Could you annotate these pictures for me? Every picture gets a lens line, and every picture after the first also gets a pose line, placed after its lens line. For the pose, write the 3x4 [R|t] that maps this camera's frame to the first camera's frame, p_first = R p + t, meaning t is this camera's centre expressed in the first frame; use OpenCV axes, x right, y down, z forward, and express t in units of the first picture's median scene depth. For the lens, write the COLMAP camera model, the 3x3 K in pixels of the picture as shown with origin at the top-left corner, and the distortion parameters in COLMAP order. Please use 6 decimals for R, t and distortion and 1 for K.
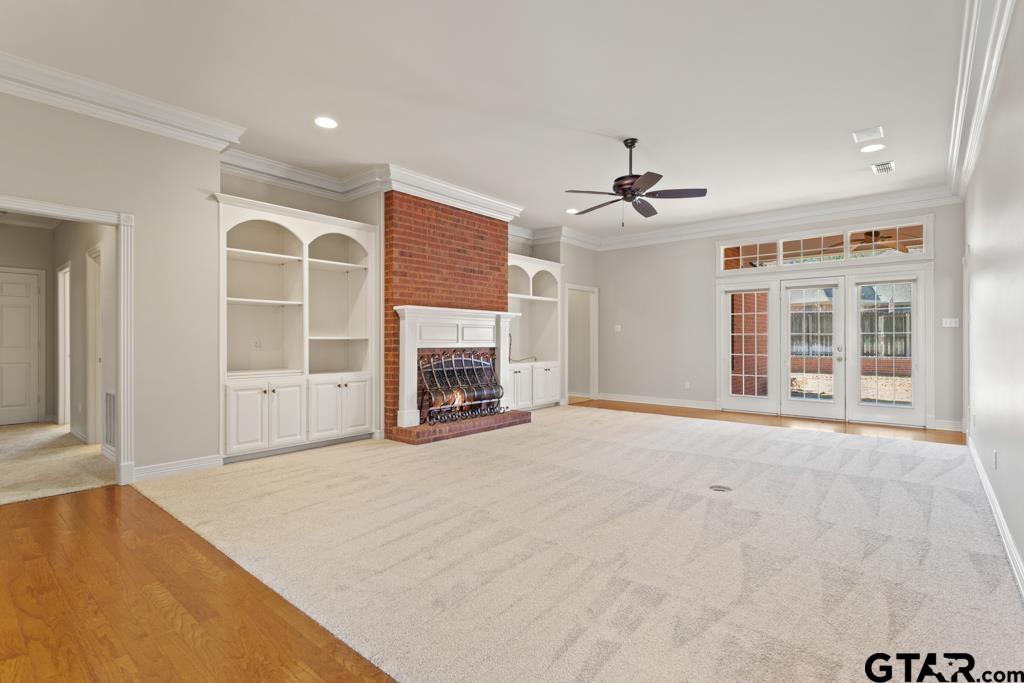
lens RADIAL K [[494.2, 0, 508.5], [0, 494.2, 339.3], [0, 0, 1]] dist [0.002999, 0.001120]
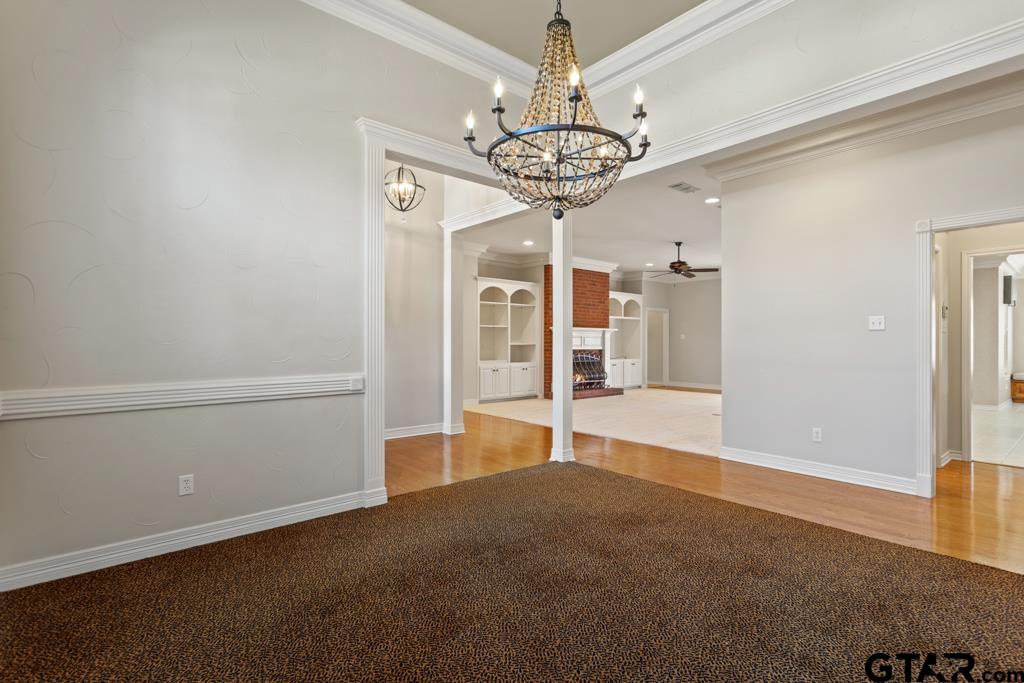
lens RADIAL K [[494.2, 0, 519.7], [0, 494.2, 341.3], [0, 0, 1]] dist [0.002999, 0.001120]
pose [[0.990206, 0.001045, -0.139611, -0.069393], [-0.001517, 0.999993, -0.003276, -0.005332], [0.139606, 0.003455, 0.990201, -0.700653]]
